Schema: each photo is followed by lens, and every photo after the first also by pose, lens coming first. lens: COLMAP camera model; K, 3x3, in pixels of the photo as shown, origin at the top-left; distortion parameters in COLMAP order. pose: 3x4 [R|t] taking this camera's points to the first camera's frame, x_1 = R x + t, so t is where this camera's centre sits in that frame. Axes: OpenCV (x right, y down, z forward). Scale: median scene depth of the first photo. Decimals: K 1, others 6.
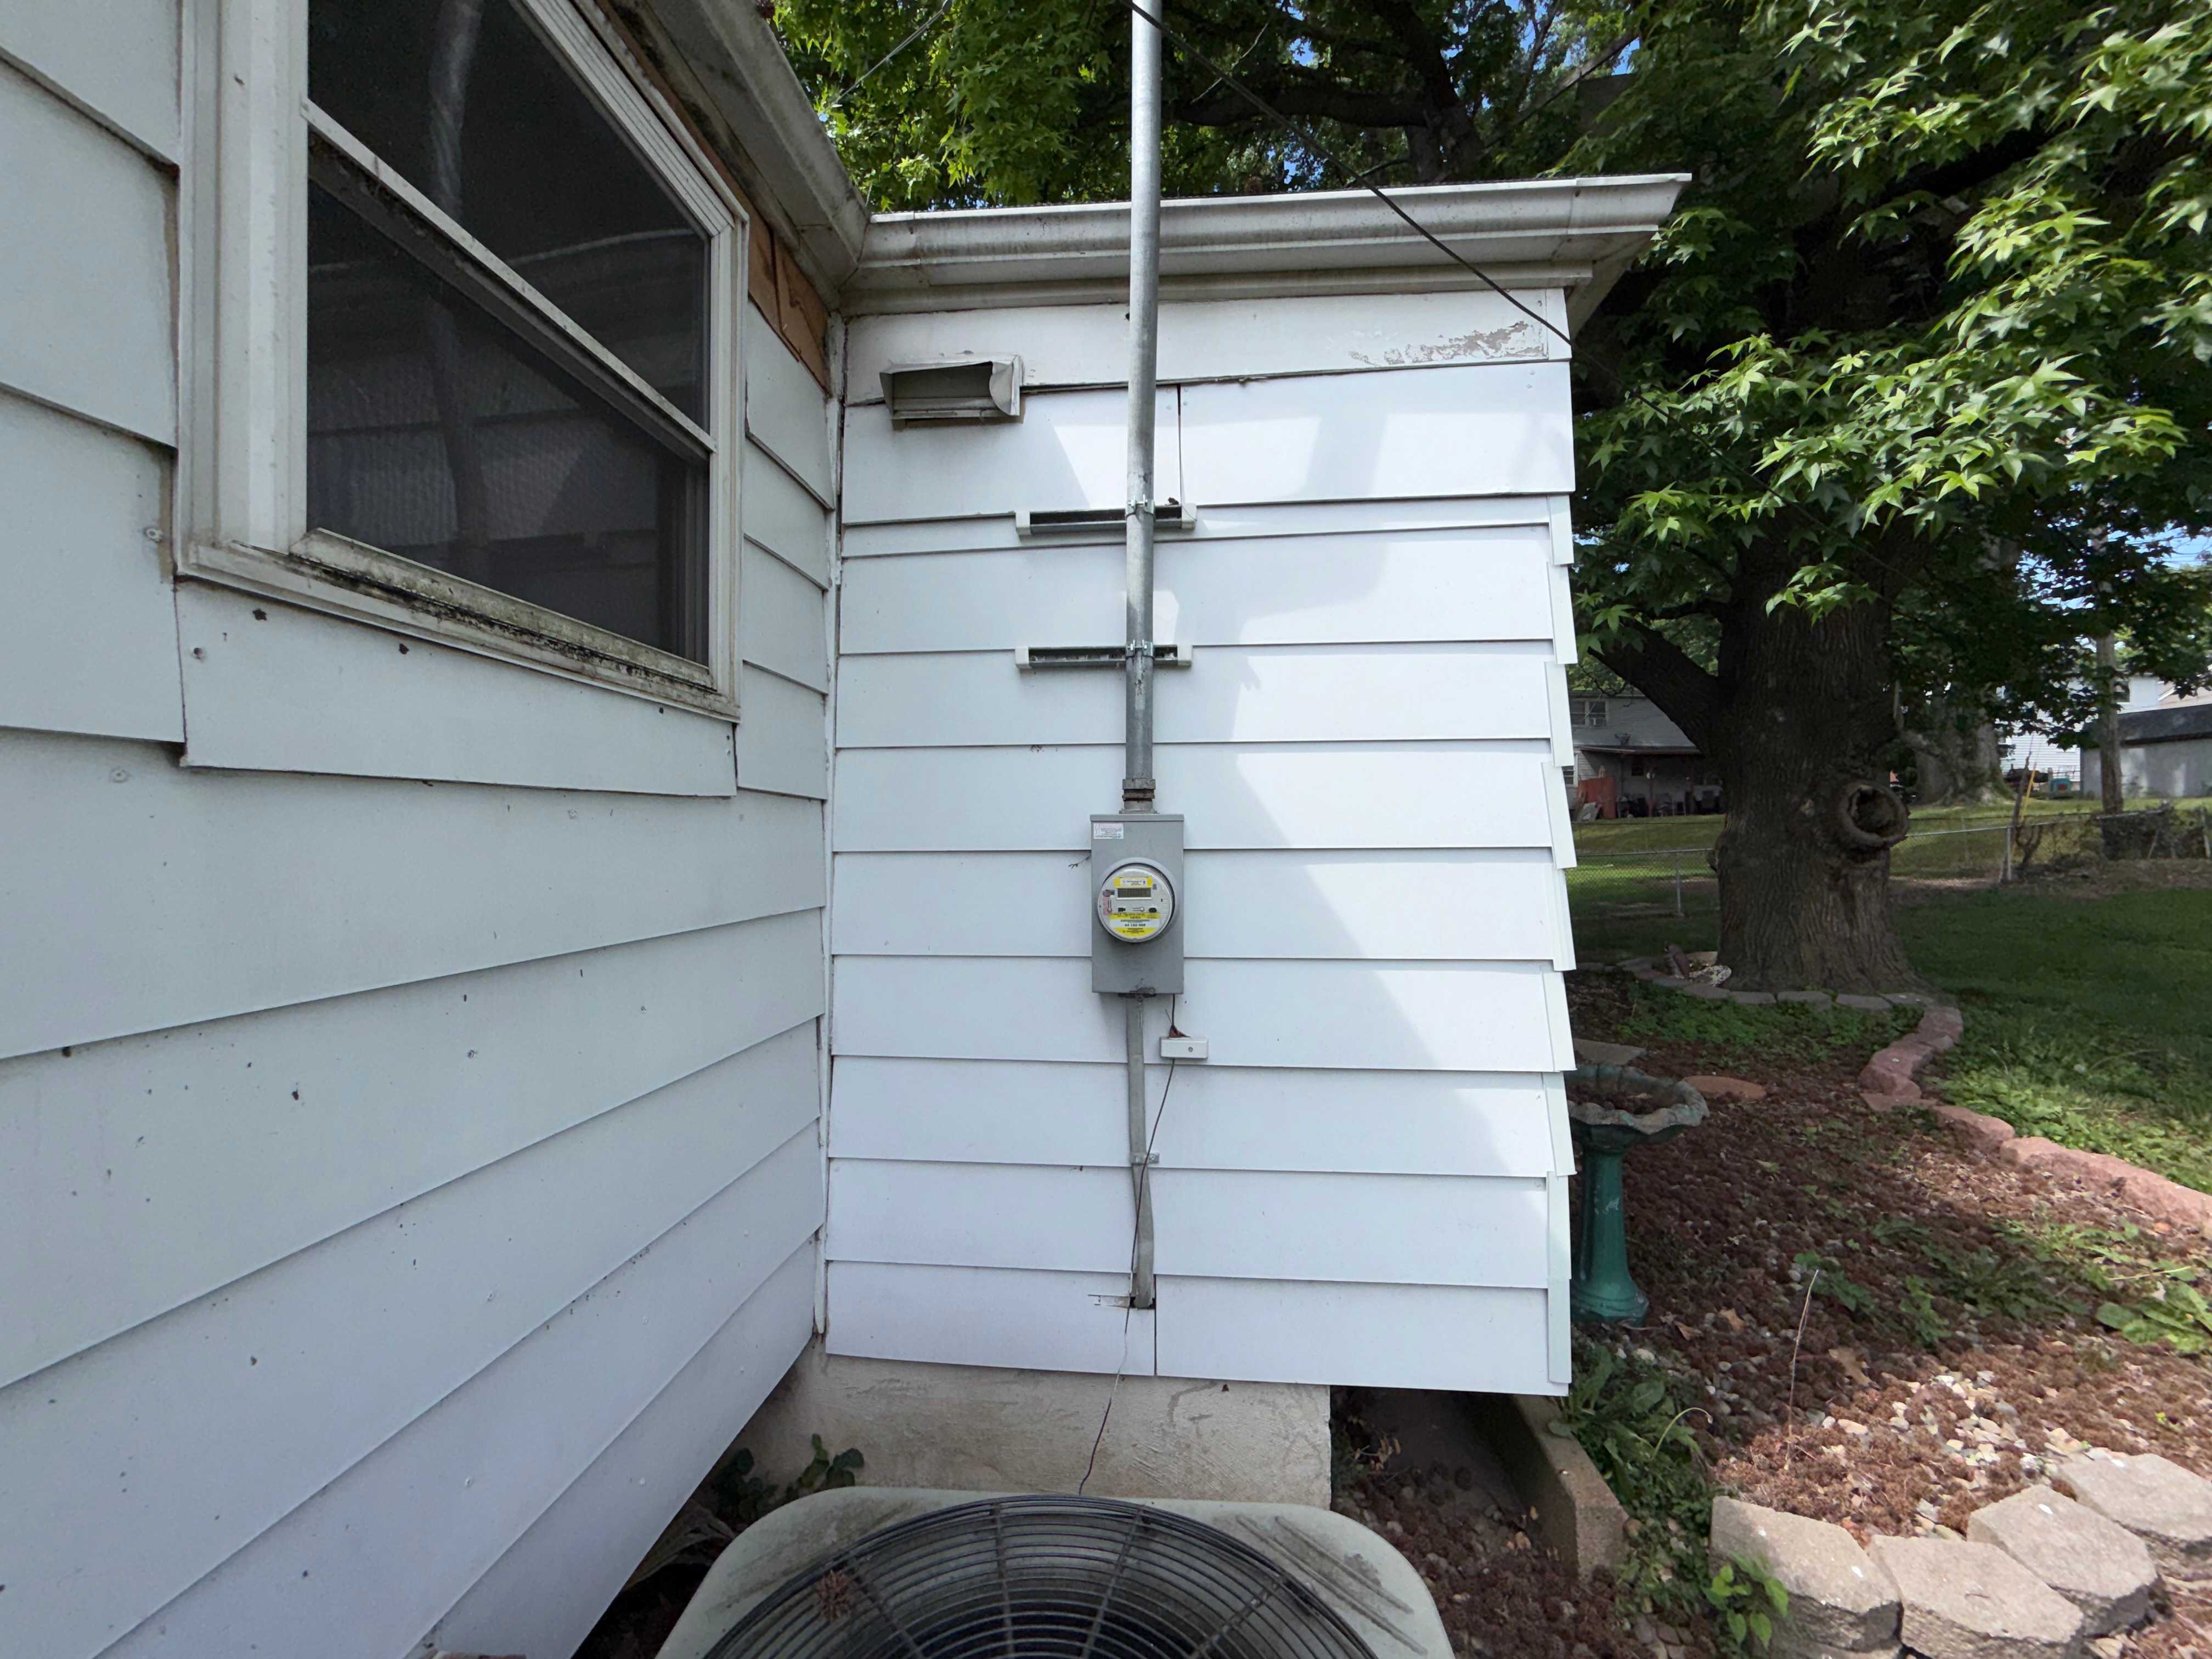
lens RADIAL K [[879.6, 0, 1098.6], [0, 879.6, 829.1], [0, 0, 1]] dist [0.000254, -0.000389]
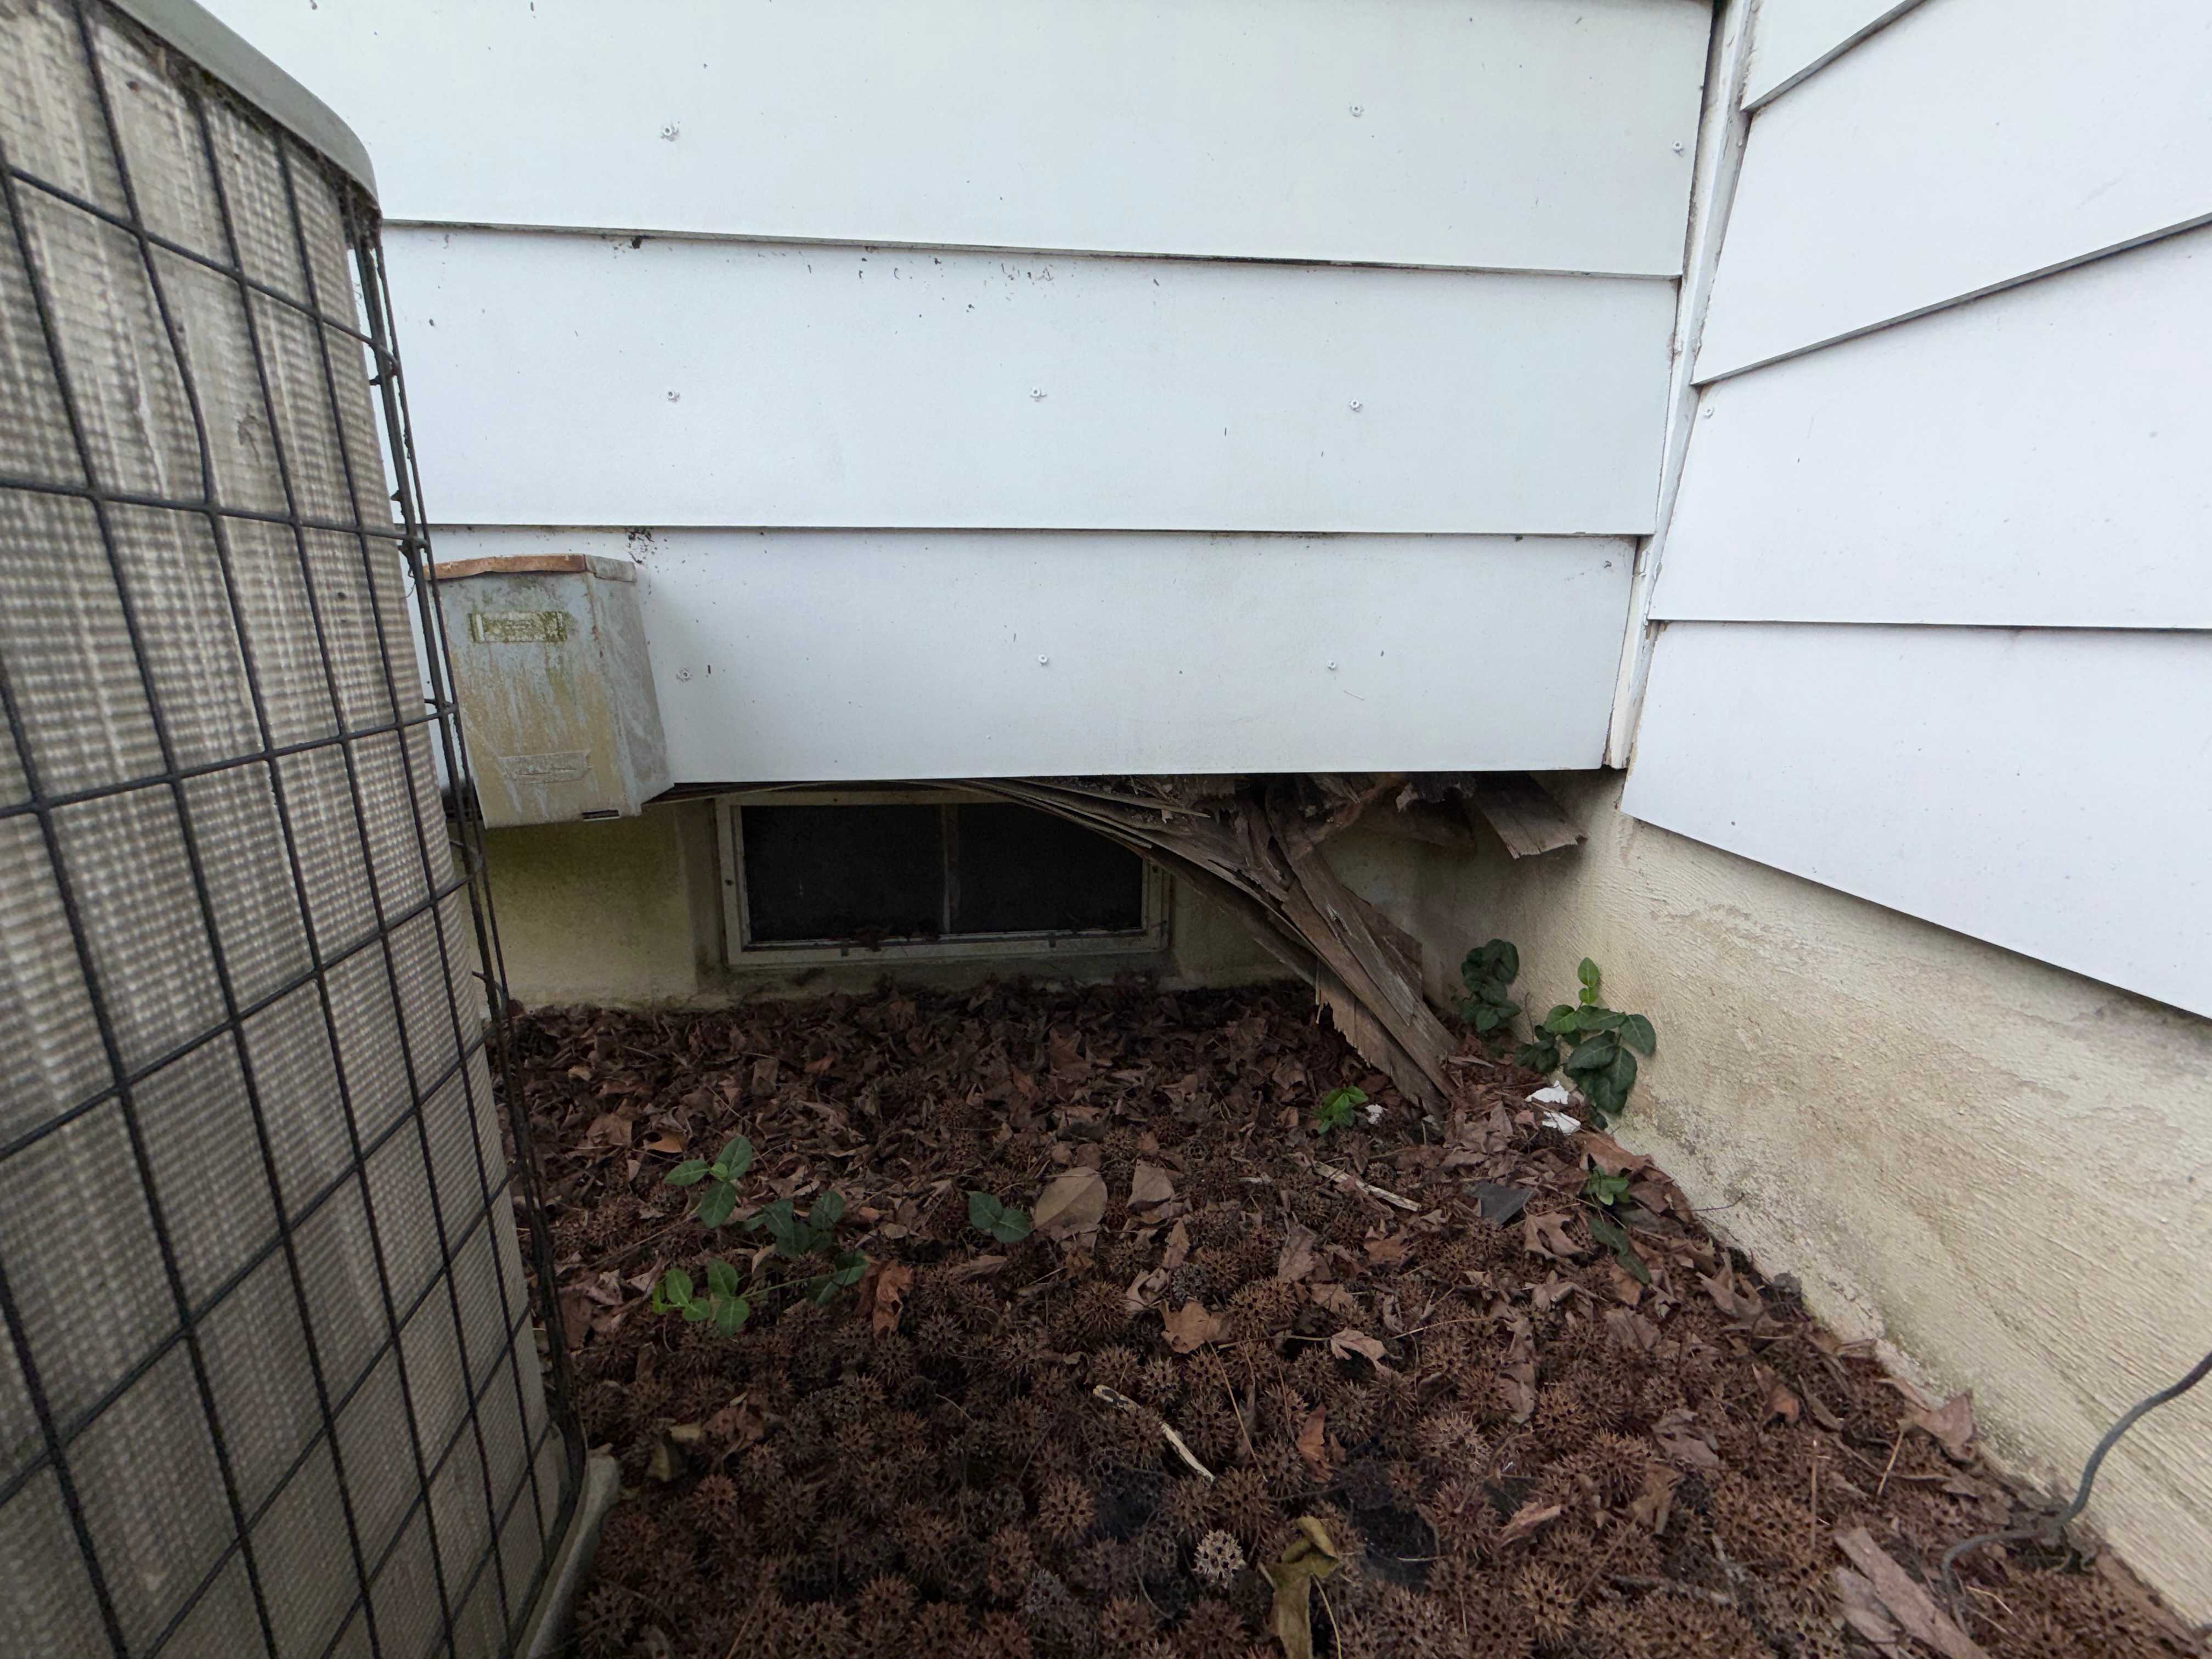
lens RADIAL K [[879.6, 0, 1098.6], [0, 879.6, 829.1], [0, 0, 1]] dist [0.000254, -0.000389]
pose [[0.210581, 0.241687, -0.947229, 0.103128], [0.013398, 0.968152, 0.250004, 0.486206], [0.977485, -0.065337, 0.200636, 0.622816]]
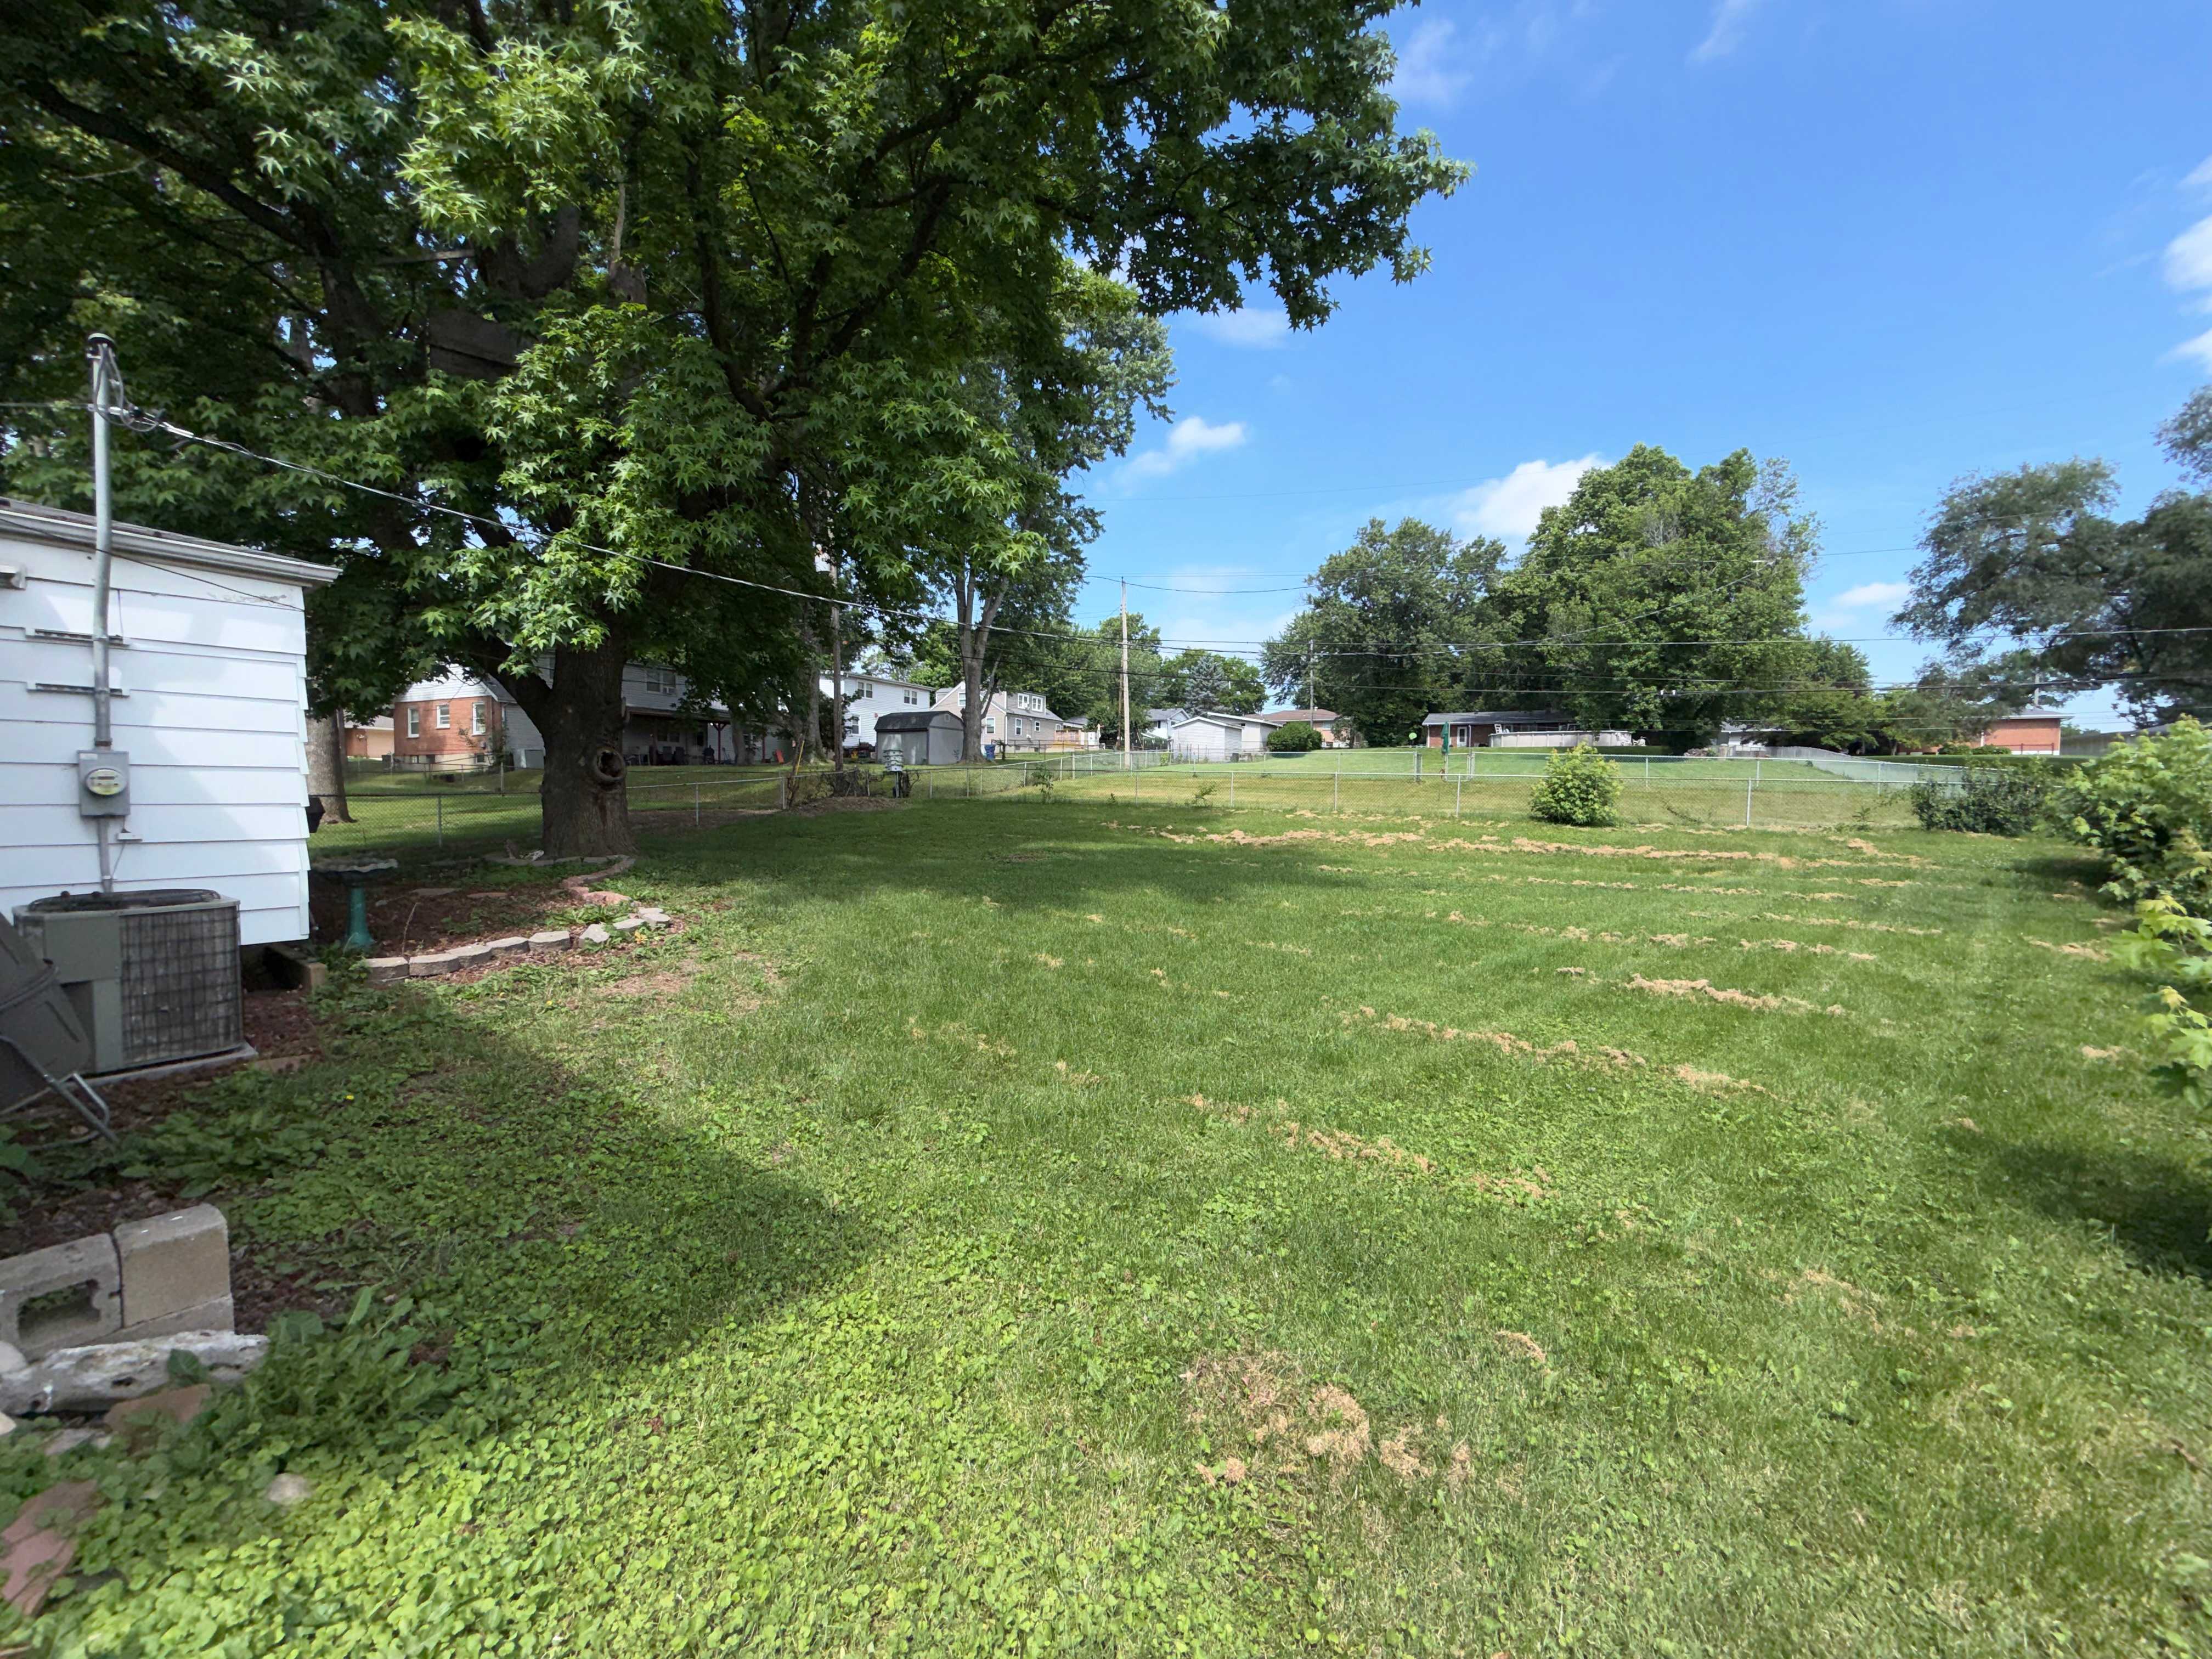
lens RADIAL K [[882.2, 0, 1101.2], [0, 882.2, 828.1], [0, 0, 1]] dist [0.000007, 0.000073]
pose [[0.529334, -0.026202, 0.848009, -0.618061], [-0.019422, 0.998887, 0.042988, 0.043219], [-0.848191, -0.039225, 0.528236, -2.958714]]
